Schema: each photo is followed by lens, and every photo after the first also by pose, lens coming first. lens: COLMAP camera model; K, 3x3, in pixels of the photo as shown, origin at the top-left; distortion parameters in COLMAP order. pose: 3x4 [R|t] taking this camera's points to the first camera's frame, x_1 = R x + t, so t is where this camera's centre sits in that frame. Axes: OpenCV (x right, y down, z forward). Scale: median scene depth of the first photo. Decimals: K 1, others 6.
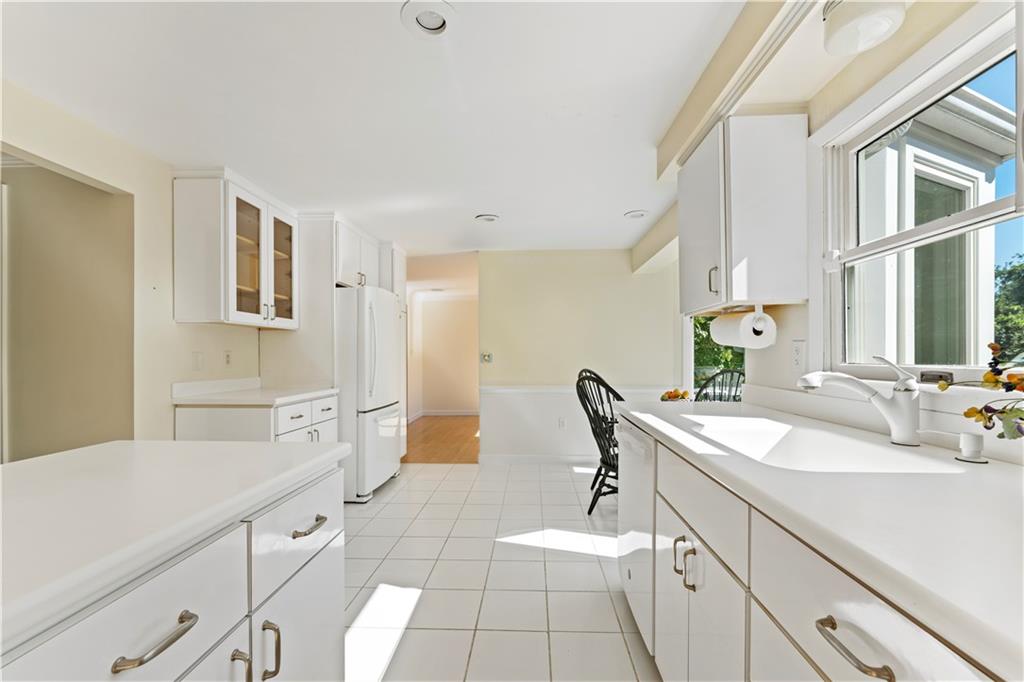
lens RADIAL K [[412.9, 0, 521.1], [0, 412.9, 357.1], [0, 0, 1]] dist [0.002031, 0.000171]
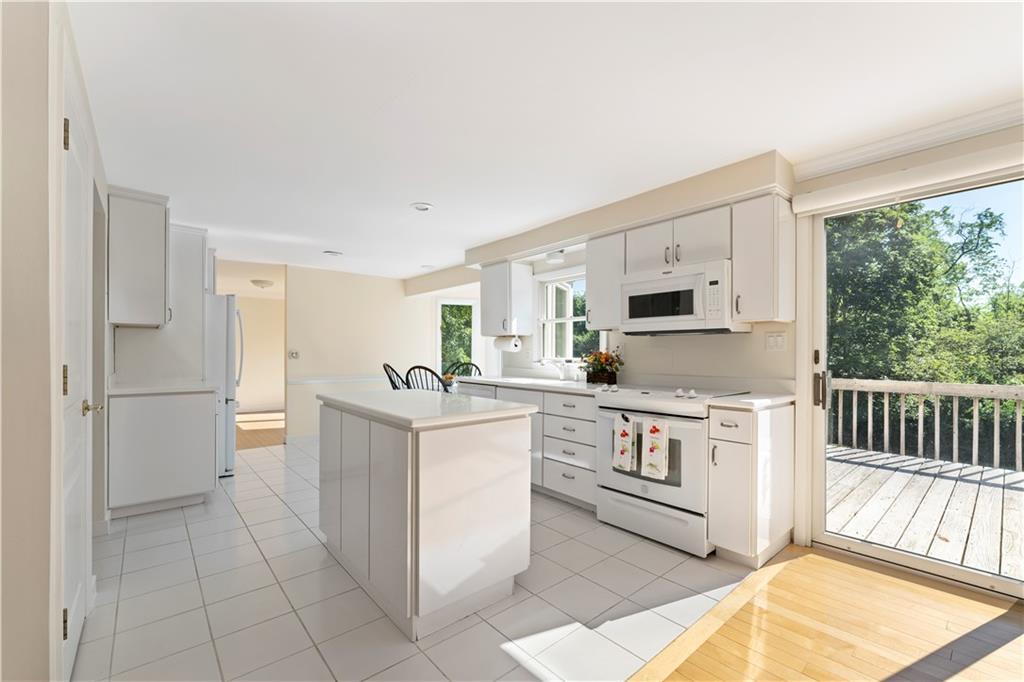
lens RADIAL K [[423.1, 0, 509.8], [0, 423.1, 351.8], [0, 0, 1]] dist [-0.000072, -0.000044]
pose [[0.736287, 0.009150, 0.676607, -1.258516], [-0.004939, 0.999955, -0.008148, -0.000963], [-0.676651, 0.002657, 0.736299, -0.918631]]
